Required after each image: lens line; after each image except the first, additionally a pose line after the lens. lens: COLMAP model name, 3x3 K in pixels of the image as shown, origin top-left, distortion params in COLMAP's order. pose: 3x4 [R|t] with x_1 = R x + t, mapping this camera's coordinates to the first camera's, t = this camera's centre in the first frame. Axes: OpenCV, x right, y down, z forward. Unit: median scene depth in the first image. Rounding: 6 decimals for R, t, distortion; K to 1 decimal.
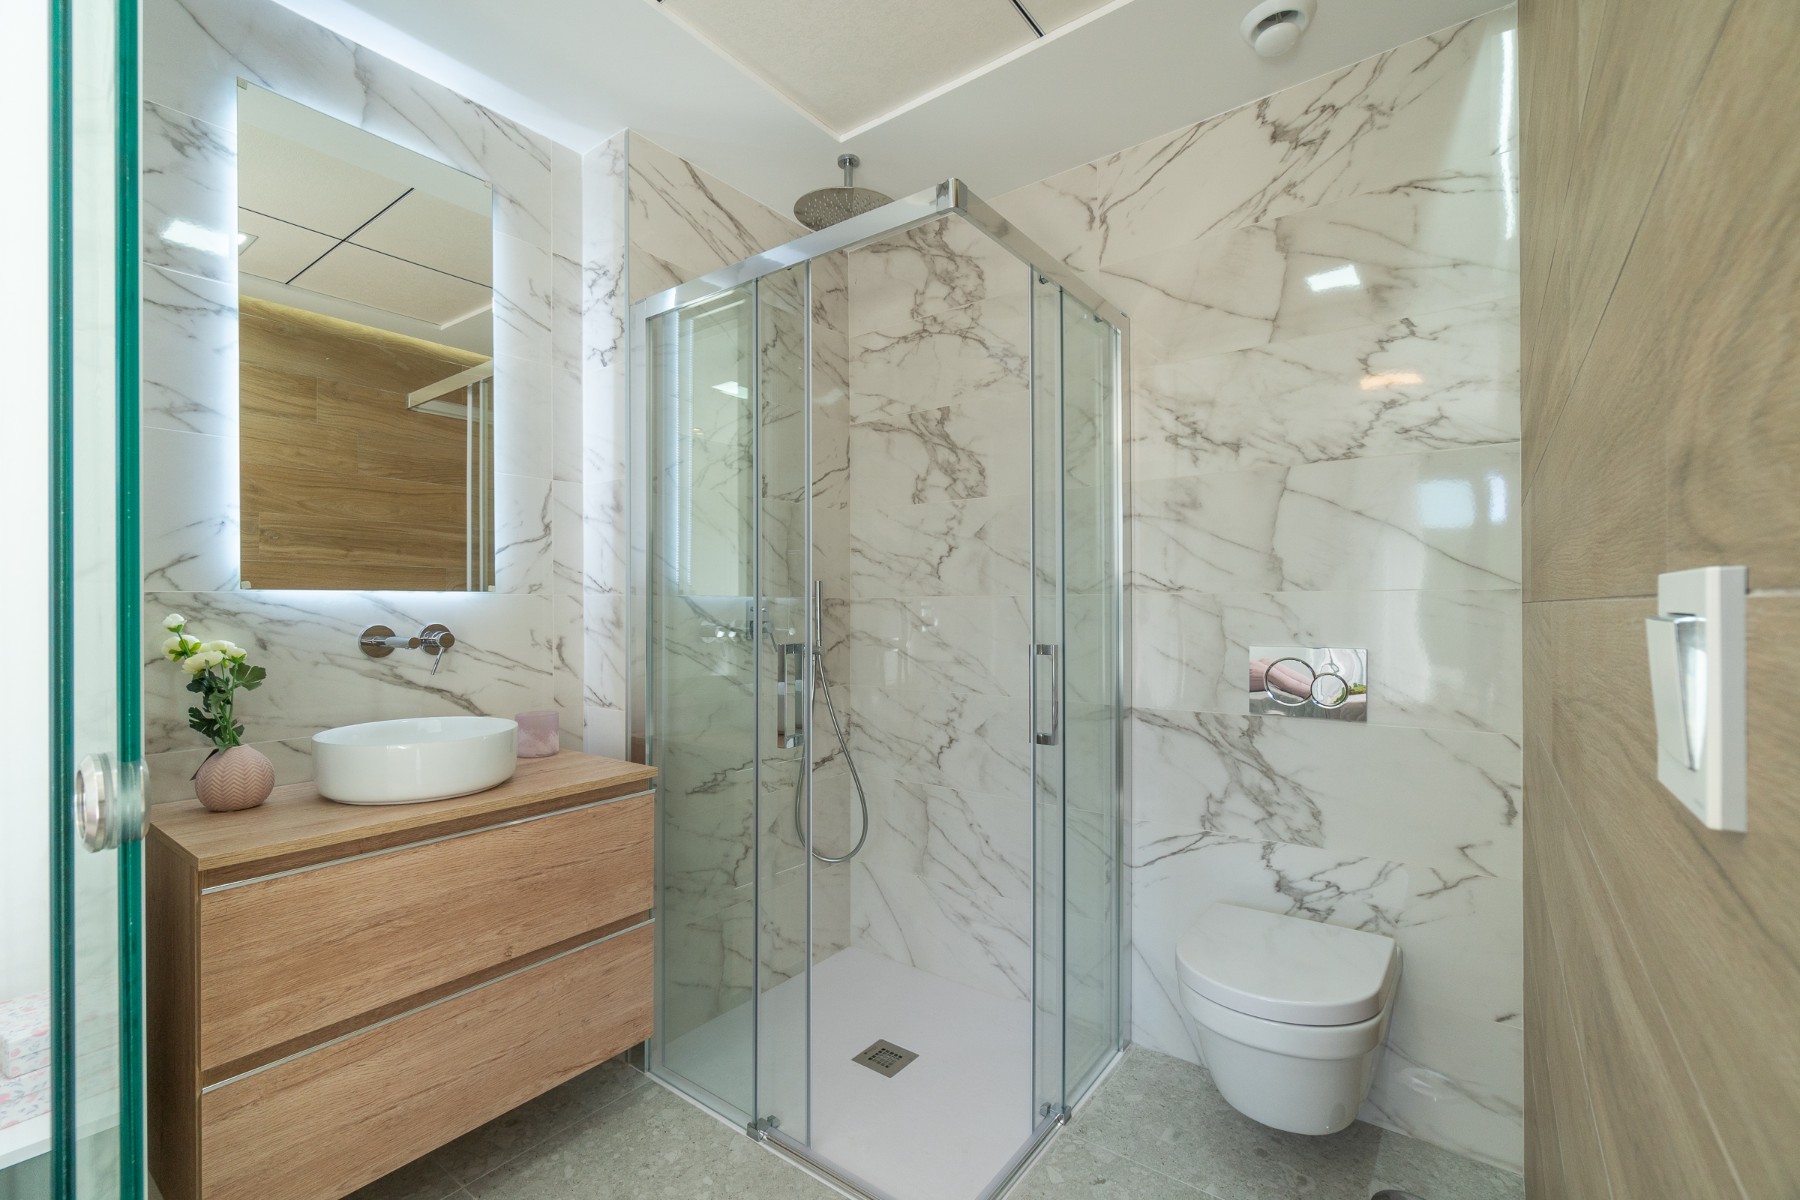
lens RADIAL K [[783.0, 0, 896.5], [0, 783.0, 593.9], [0, 0, 1]] dist [-0.008198, 0.003303]
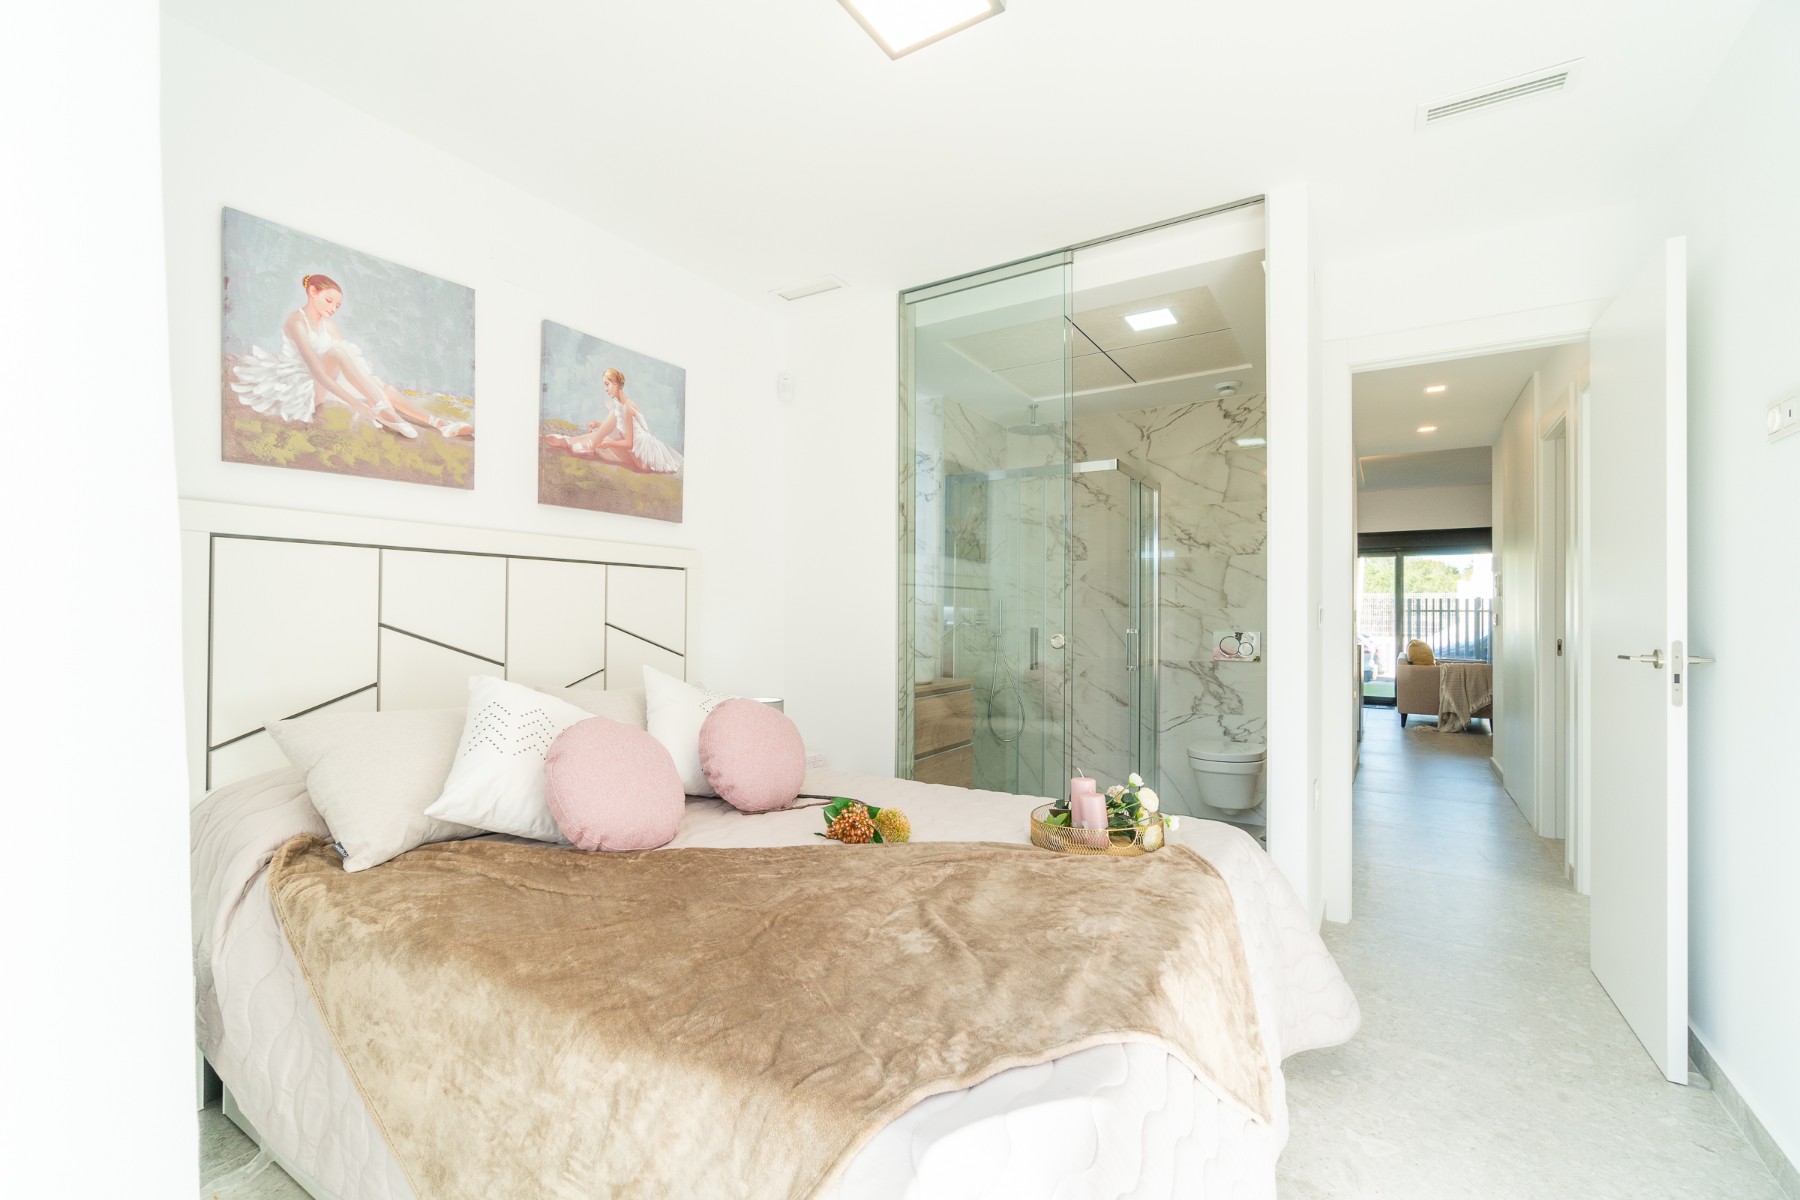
lens RADIAL K [[783.0, 0, 902.6], [0, 783.0, 596.3], [0, 0, 1]] dist [-0.008198, 0.003303]
pose [[0.995973, 0.009708, 0.089130, -0.665516], [-0.009096, 0.999932, -0.007274, -0.012452], [-0.089195, 0.006434, 0.995993, -1.214960]]
